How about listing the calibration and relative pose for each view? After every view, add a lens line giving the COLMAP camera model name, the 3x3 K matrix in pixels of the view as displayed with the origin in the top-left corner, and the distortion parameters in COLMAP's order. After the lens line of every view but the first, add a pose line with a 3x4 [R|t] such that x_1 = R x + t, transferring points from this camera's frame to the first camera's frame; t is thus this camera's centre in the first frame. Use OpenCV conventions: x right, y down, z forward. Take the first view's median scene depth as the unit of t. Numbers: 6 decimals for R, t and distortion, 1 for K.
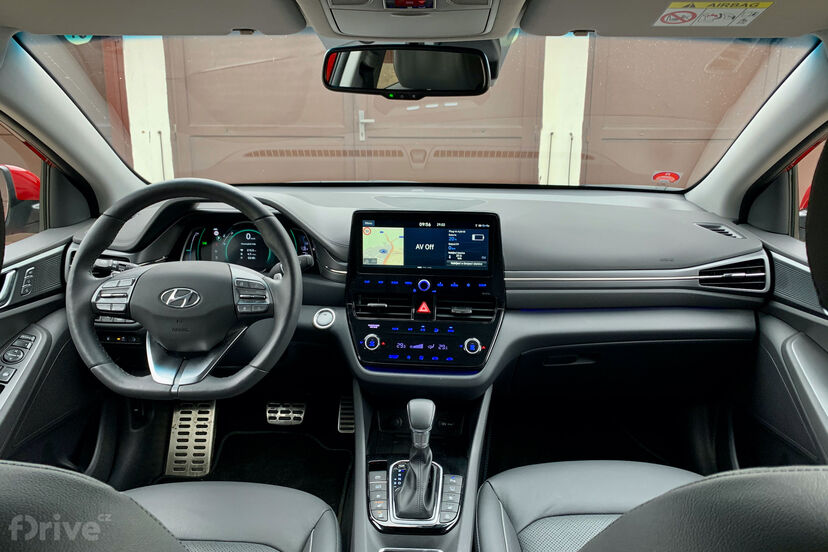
lens RADIAL K [[656.4, 0, 418.1], [0, 656.4, 263.2], [0, 0, 1]] dist [0.103878, -0.166383]
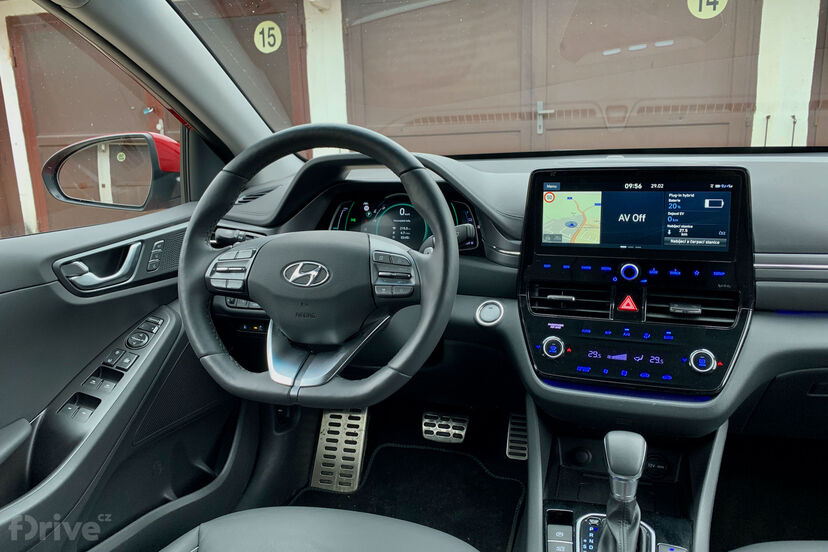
lens RADIAL K [[641.6, 0, 416.4], [0, 641.6, 268.2], [0, 0, 1]] dist [0.101011, -0.223553]
pose [[0.964401, 0.019713, -0.263707, -0.029108], [-0.022615, 0.999712, -0.007972, 0.040815], [0.263474, 0.013652, 0.964570, 0.258855]]
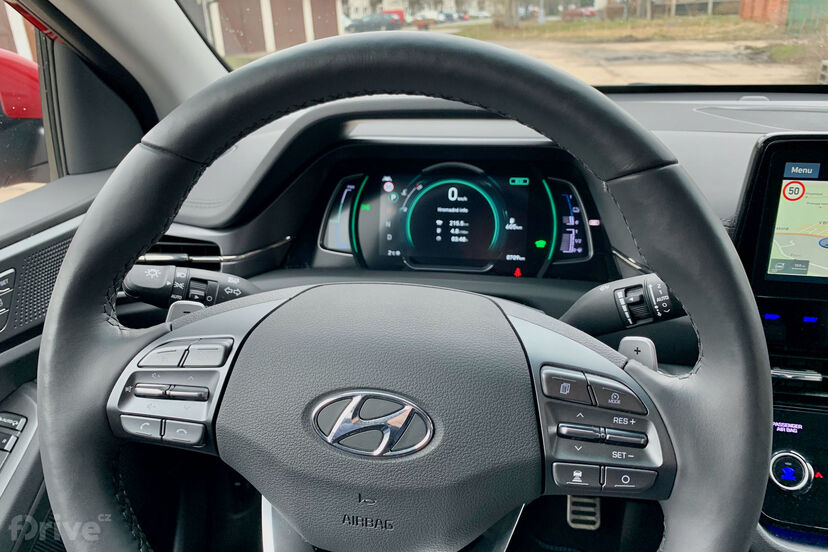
lens RADIAL K [[656.4, 0, 418.1], [0, 656.4, 263.2], [0, 0, 1]] dist [0.103878, -0.166383]
pose [[0.990585, 0.026166, -0.134374, -0.243697], [-0.012116, 0.994469, 0.104331, -0.045278], [0.136360, -0.101720, 0.985423, 0.583995]]
